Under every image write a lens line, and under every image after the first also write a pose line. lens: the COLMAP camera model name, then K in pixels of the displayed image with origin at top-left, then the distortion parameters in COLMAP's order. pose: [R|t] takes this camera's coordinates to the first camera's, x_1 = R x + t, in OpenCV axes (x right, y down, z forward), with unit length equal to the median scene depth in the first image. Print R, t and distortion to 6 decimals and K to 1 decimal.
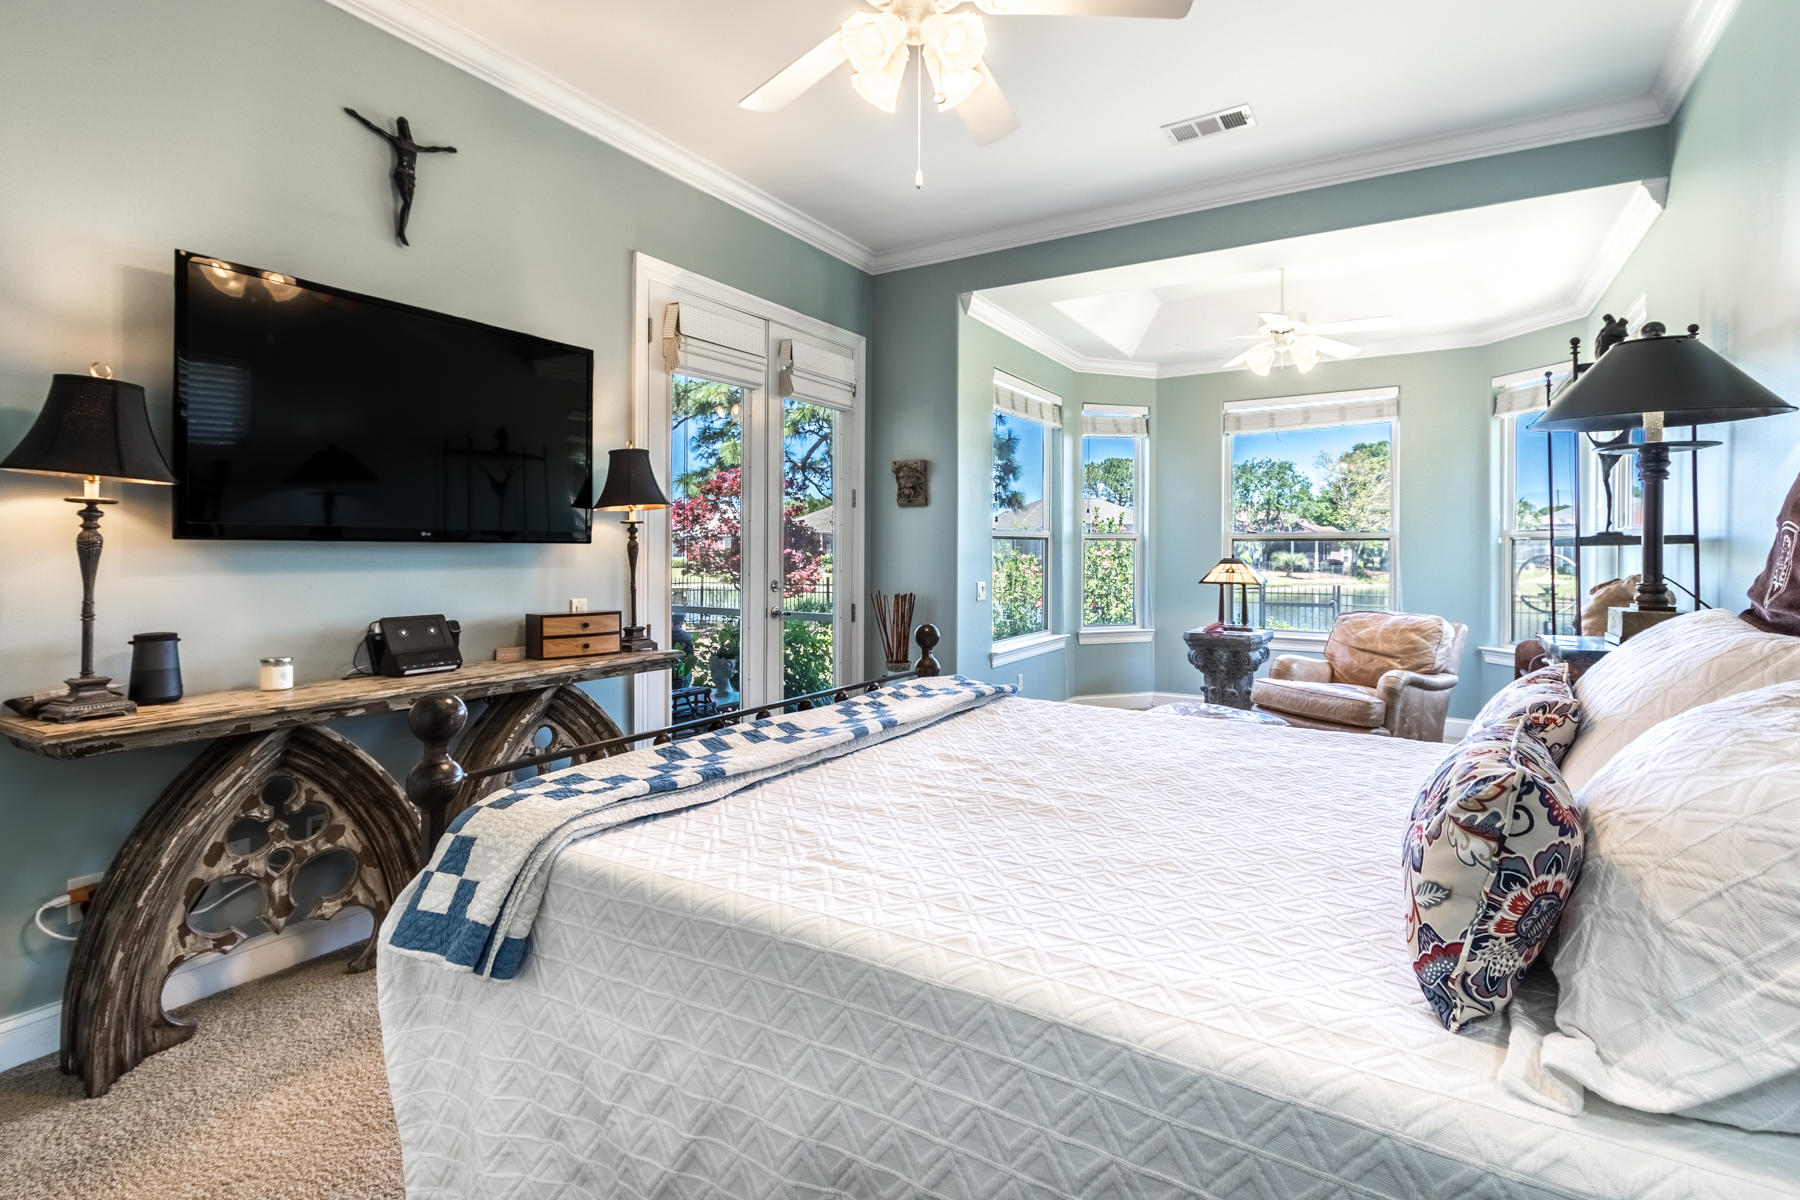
lens RADIAL K [[839.7, 0, 927.2], [0, 839.7, 545.3], [0, 0, 1]] dist [0.000868, -0.000786]
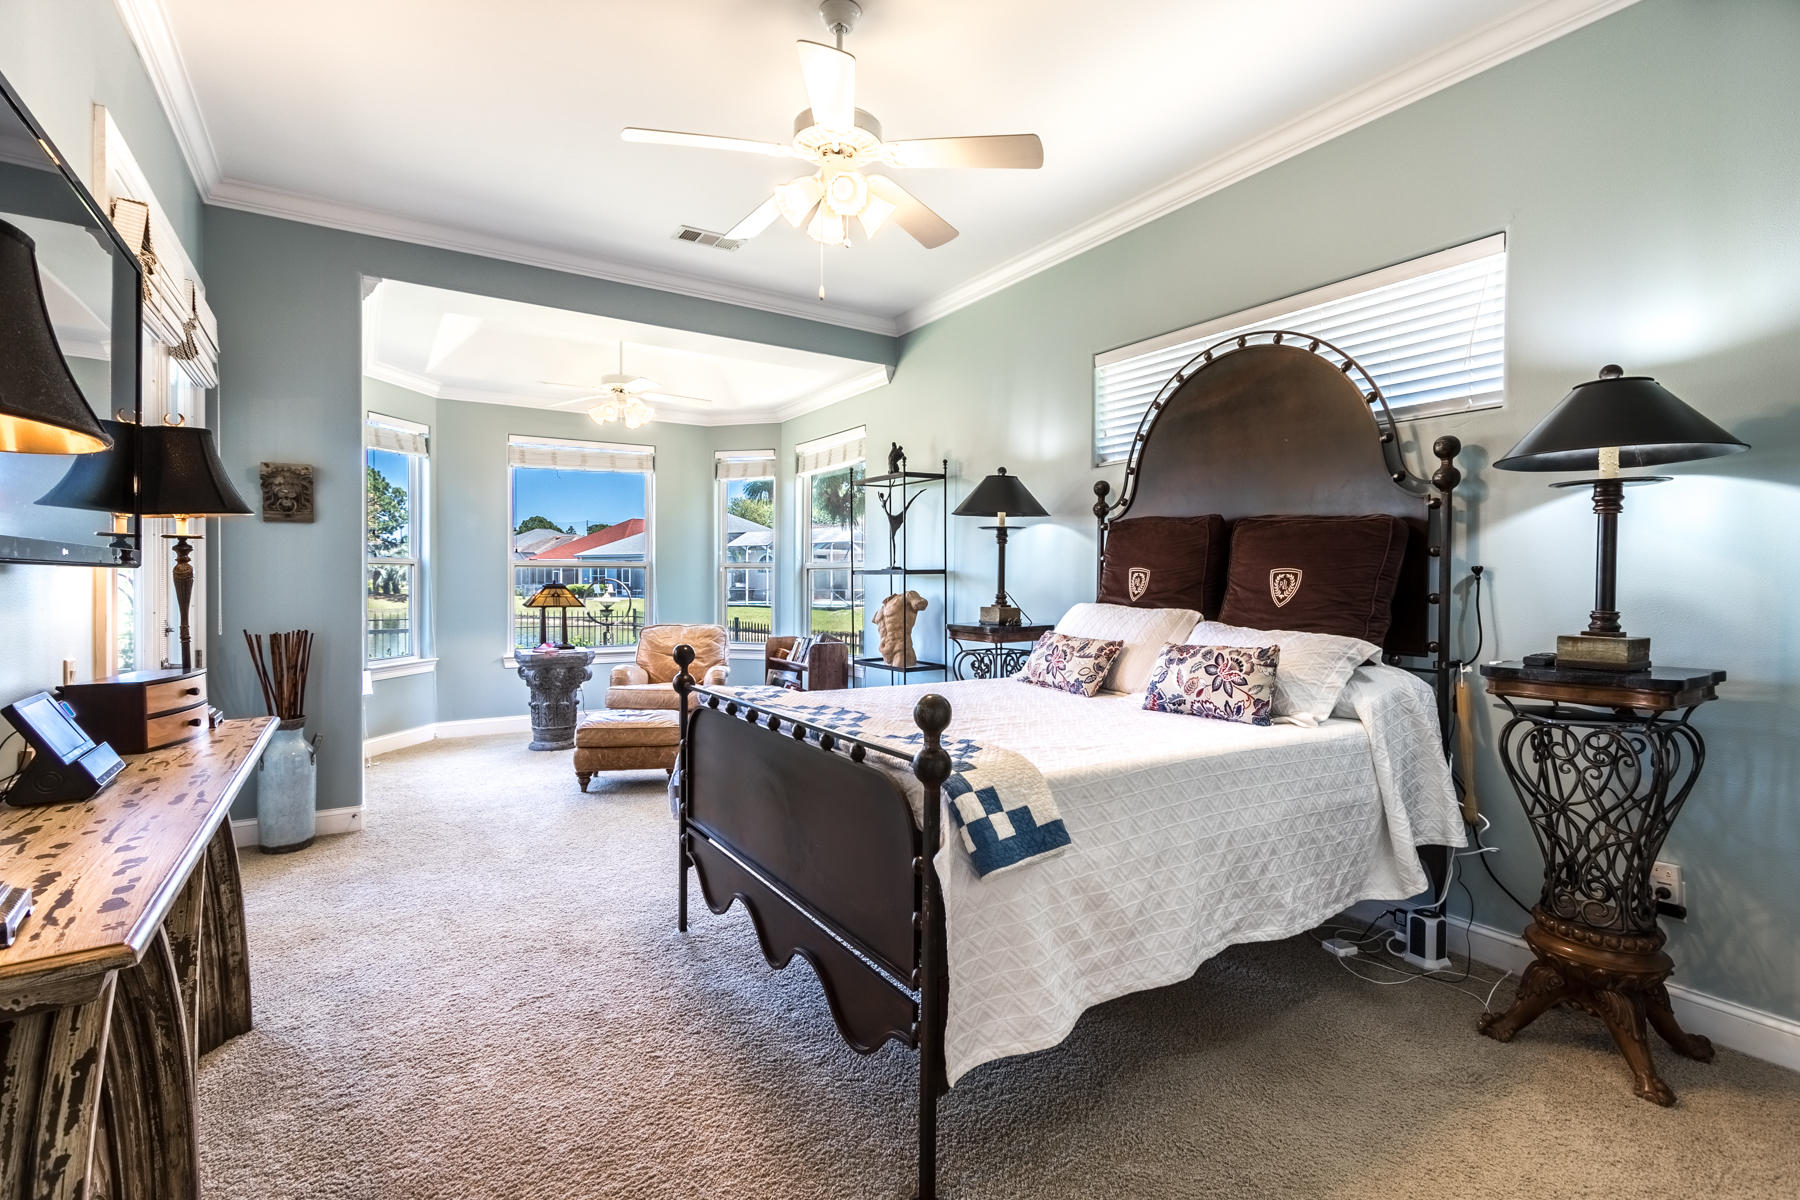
lens RADIAL K [[839.7, 0, 888.4], [0, 839.7, 586.2], [0, 0, 1]] dist [0.000868, -0.000786]
pose [[0.449057, -0.011193, 0.893433, -0.425433], [-0.006700, 0.999851, 0.015894, -0.001505], [-0.893478, -0.013123, 0.448915, 0.121832]]
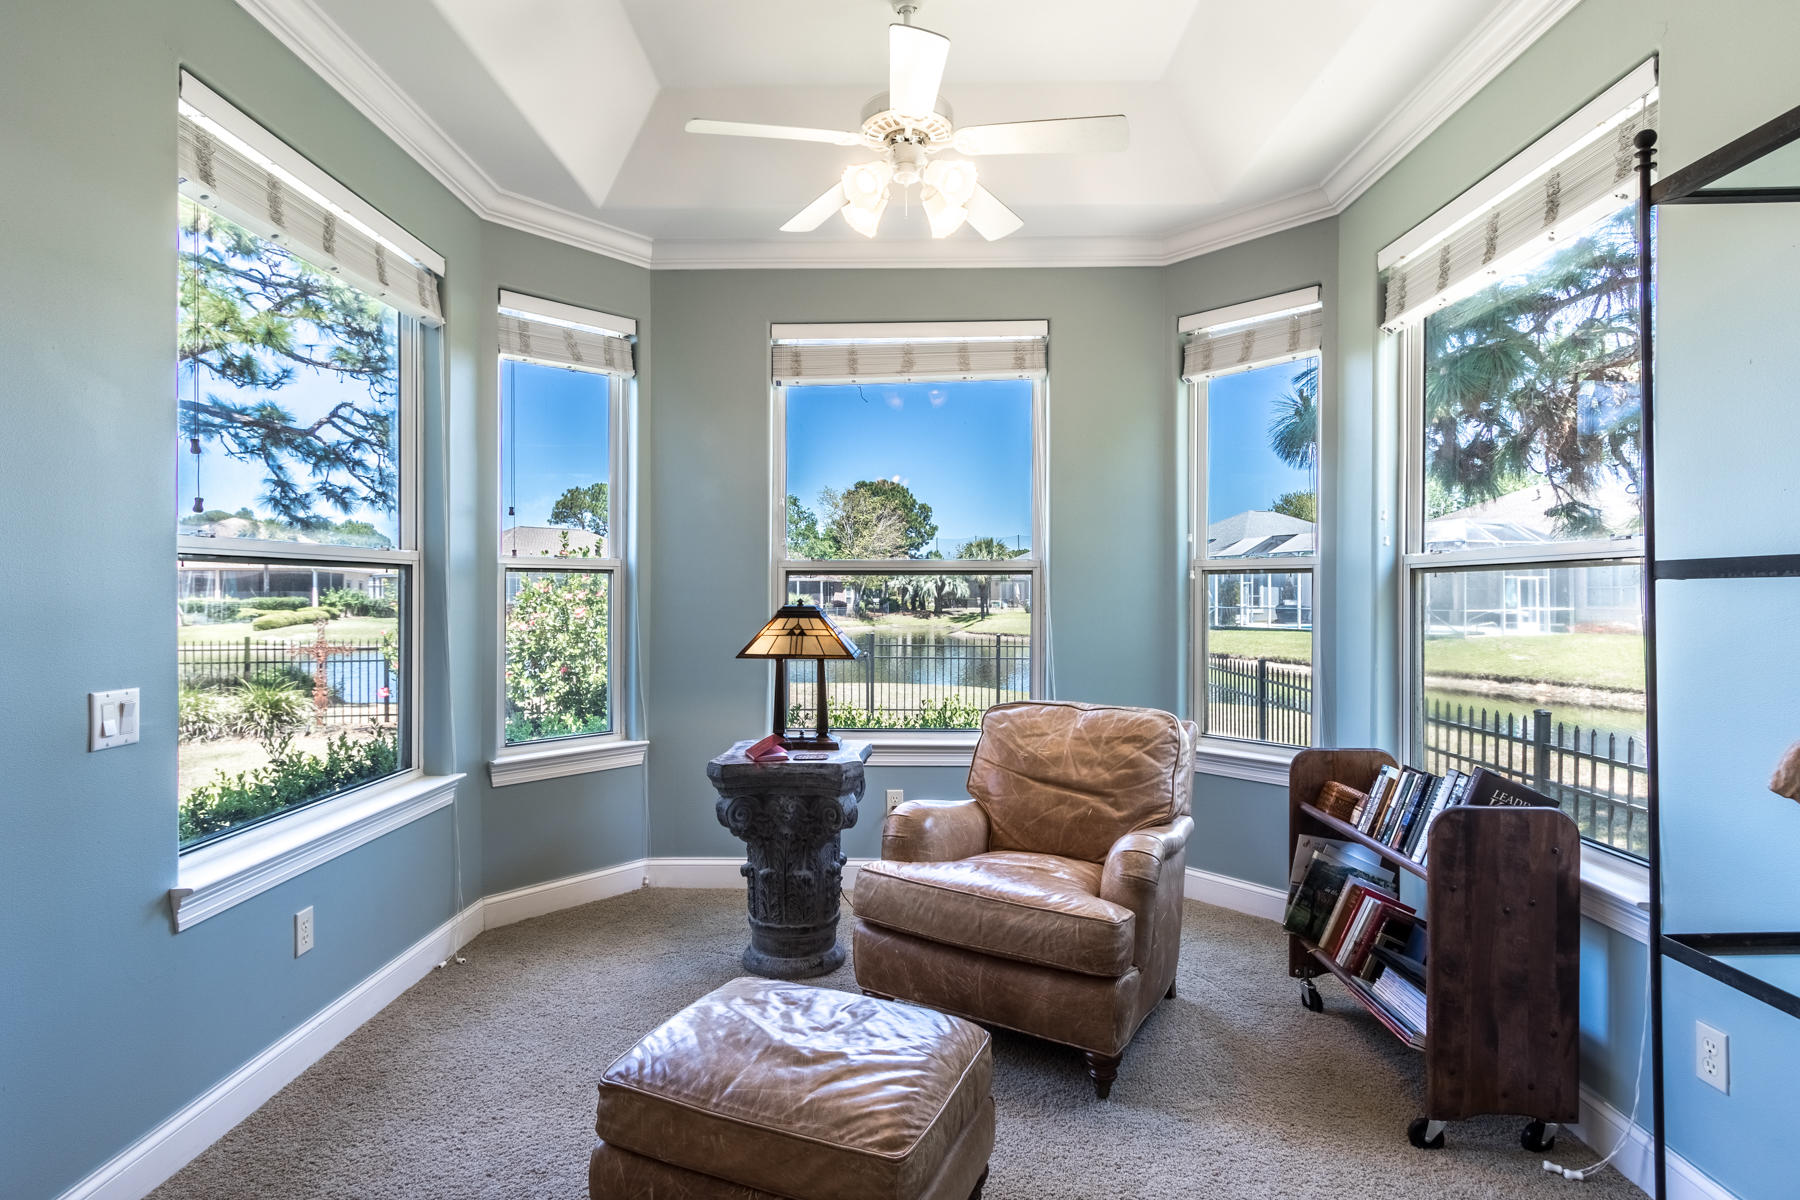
lens RADIAL K [[925.4, 0, 895.9], [0, 925.4, 594.5], [0, 0, 1]] dist [0.003850, 0.000812]
pose [[0.866778, -0.004701, 0.498672, 0.135949], [0.000260, 0.999960, 0.008974, 0.003061], [-0.498694, -0.007649, 0.866744, 0.491211]]
